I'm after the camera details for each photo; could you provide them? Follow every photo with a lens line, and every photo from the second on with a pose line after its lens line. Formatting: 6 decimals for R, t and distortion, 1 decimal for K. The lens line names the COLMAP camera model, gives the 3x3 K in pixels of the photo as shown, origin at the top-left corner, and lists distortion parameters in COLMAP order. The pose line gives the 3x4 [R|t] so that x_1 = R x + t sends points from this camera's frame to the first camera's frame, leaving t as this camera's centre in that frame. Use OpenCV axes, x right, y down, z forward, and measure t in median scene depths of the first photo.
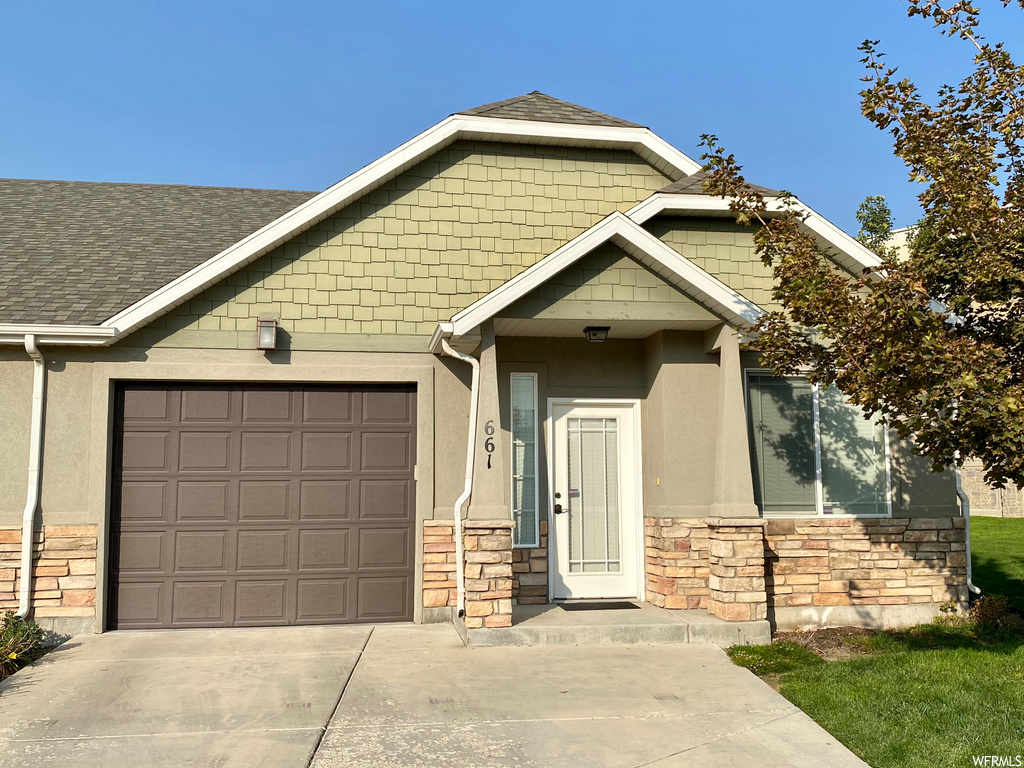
lens RADIAL K [[1279.6, 0, 512.0], [0, 1279.6, 384.0], [0, 0, 1]] dist [-0.015801, -0.070210]
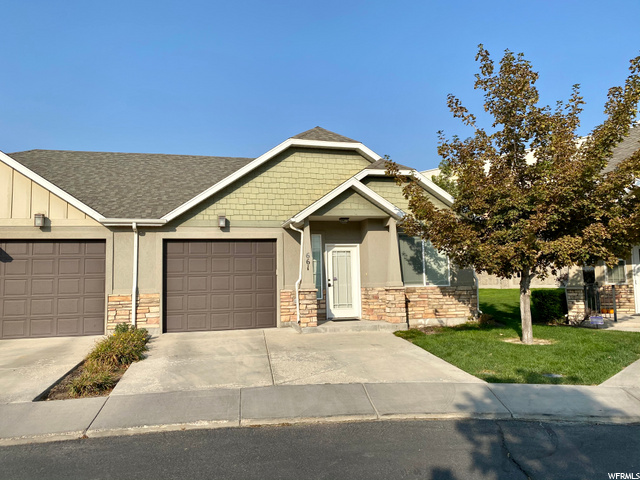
lens RADIAL K [[799.8, 0, 320.0], [0, 799.8, 240.0], [0, 0, 1]] dist [-0.015801, -0.070210]
pose [[0.994121, -0.009610, 0.107851, -0.167844], [0.006782, 0.999624, 0.026551, -0.042651], [-0.108065, -0.025663, 0.993812, -0.683780]]
